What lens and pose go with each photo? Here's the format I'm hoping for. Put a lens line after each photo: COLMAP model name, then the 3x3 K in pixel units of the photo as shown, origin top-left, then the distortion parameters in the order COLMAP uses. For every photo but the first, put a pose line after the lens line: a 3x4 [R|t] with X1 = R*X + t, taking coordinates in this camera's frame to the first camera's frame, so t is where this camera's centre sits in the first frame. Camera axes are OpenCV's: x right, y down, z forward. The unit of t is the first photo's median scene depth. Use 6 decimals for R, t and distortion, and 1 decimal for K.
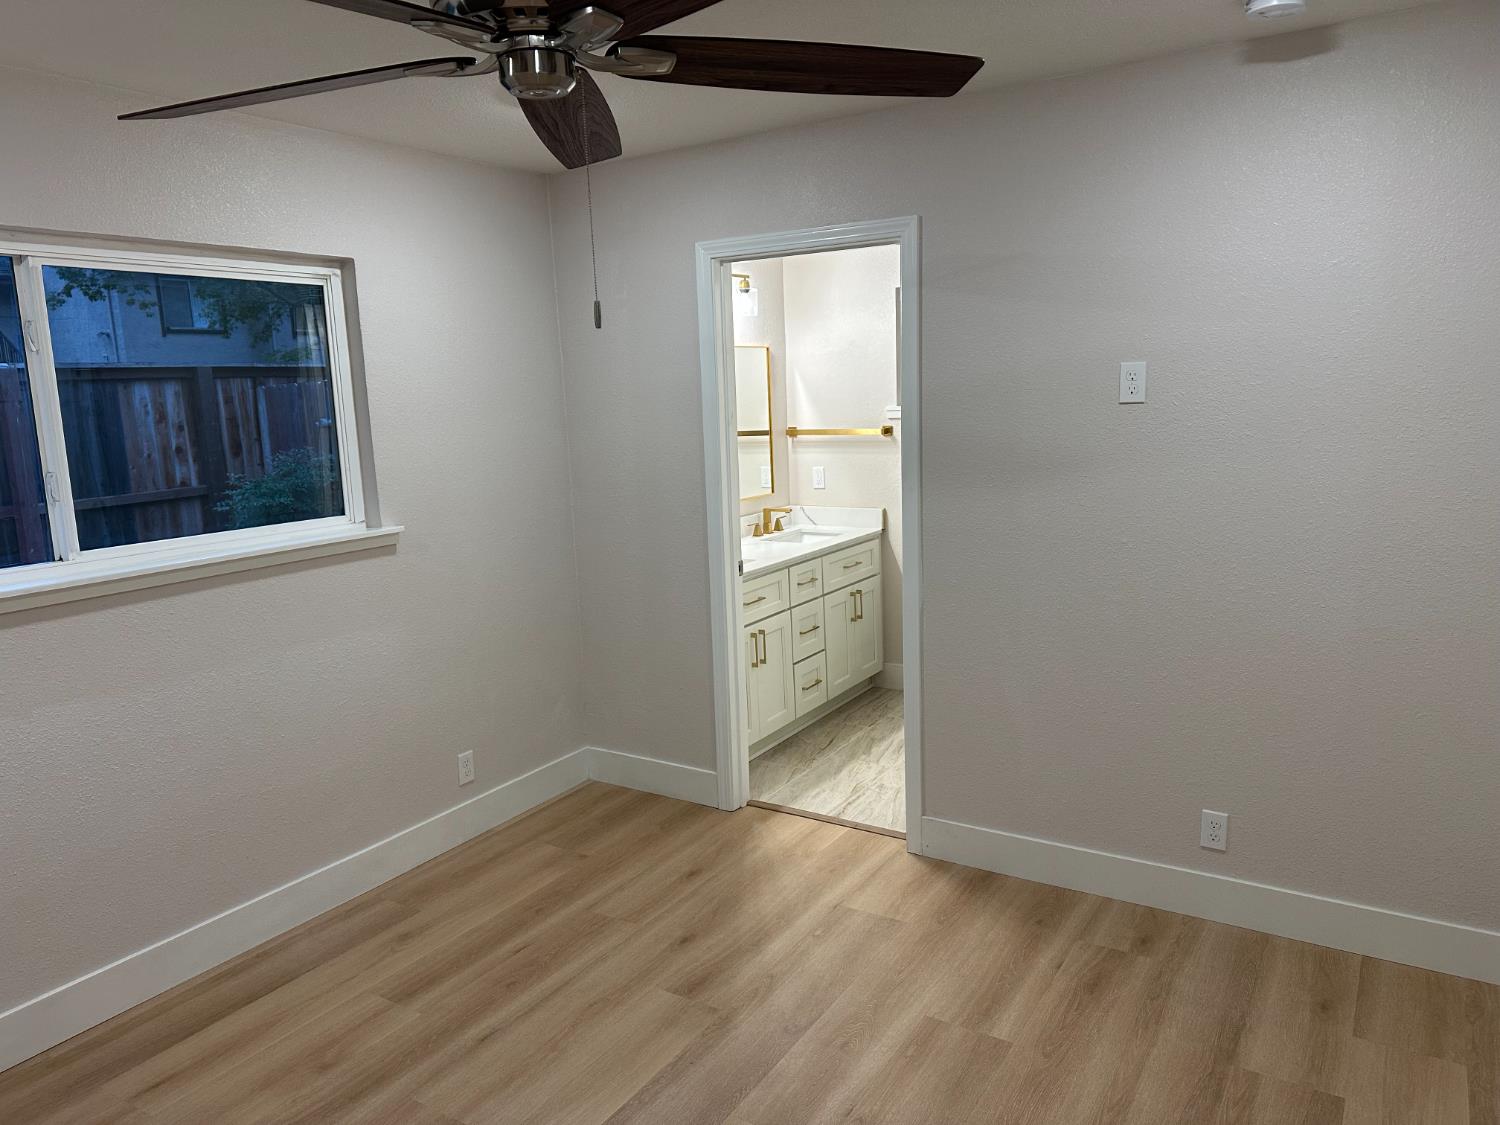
lens RADIAL K [[1033.0, 0, 750.0], [0, 1033.0, 562.5], [0, 0, 1]] dist [-0.001746, -0.007696]
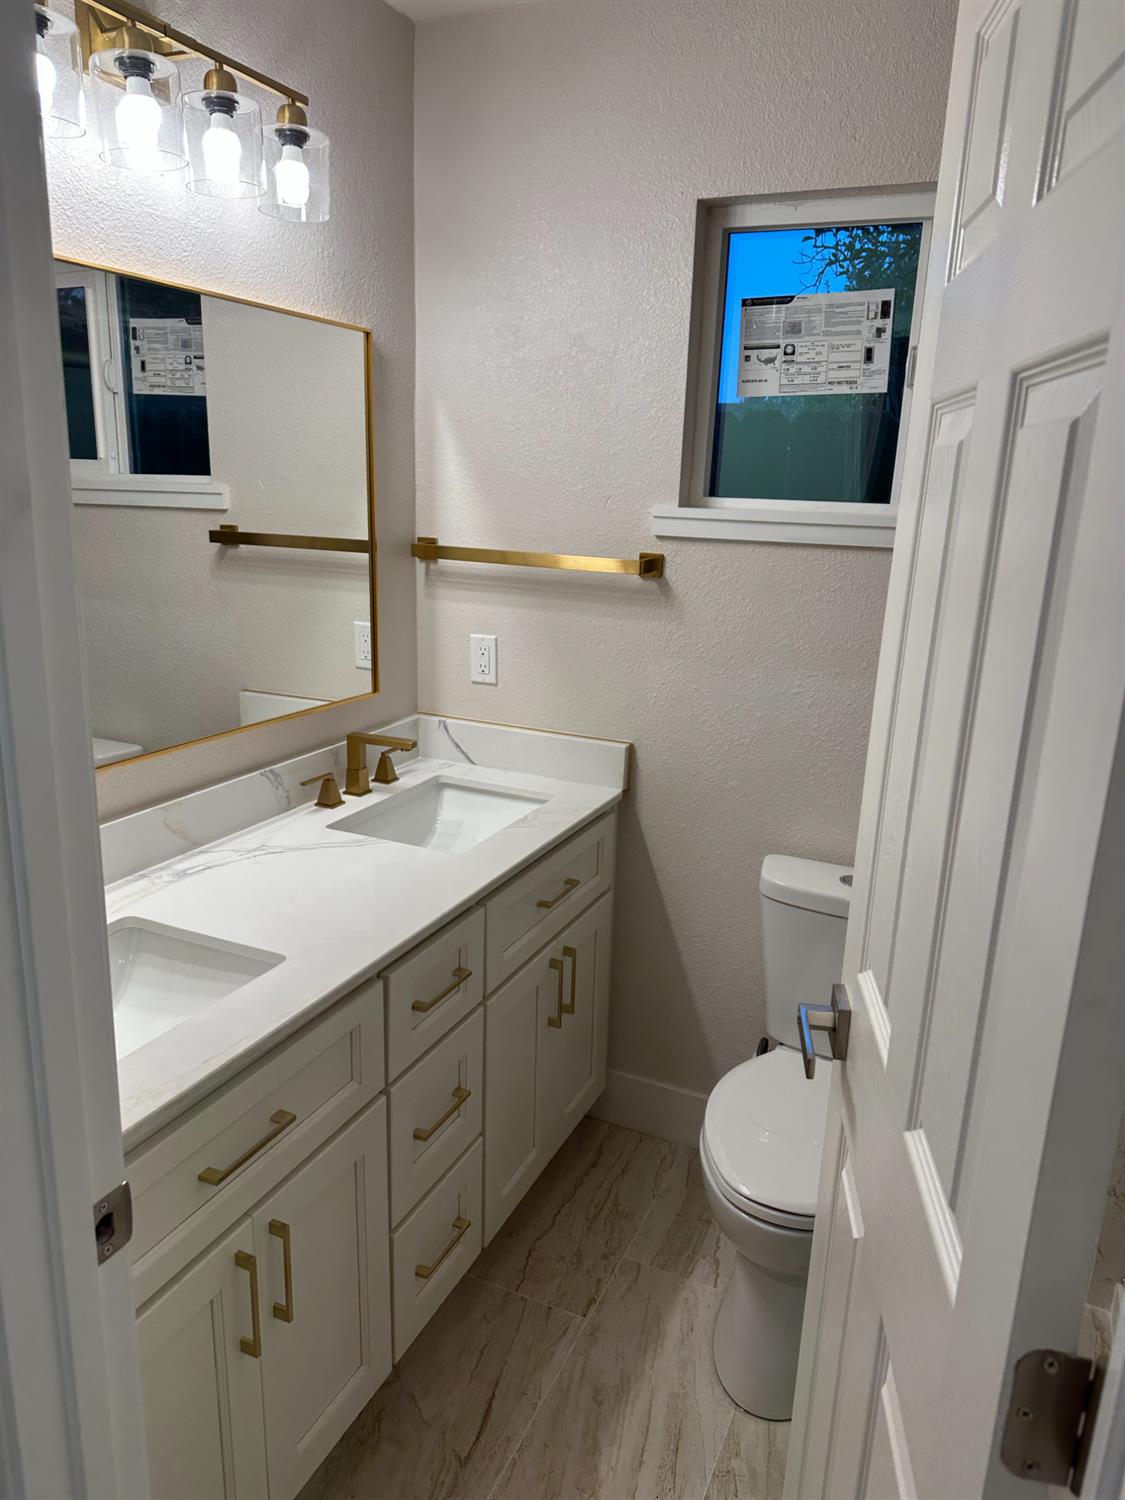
lens RADIAL K [[1025.8, 0, 592.6], [0, 1025.8, 755.2], [0, 0, 1]] dist [0.143877, -0.001443]
pose [[0.982379, 0.030398, 0.184409, 0.033575], [-0.049398, 0.993828, 0.099330, -0.089788], [-0.180252, -0.106689, 0.977817, 0.574497]]
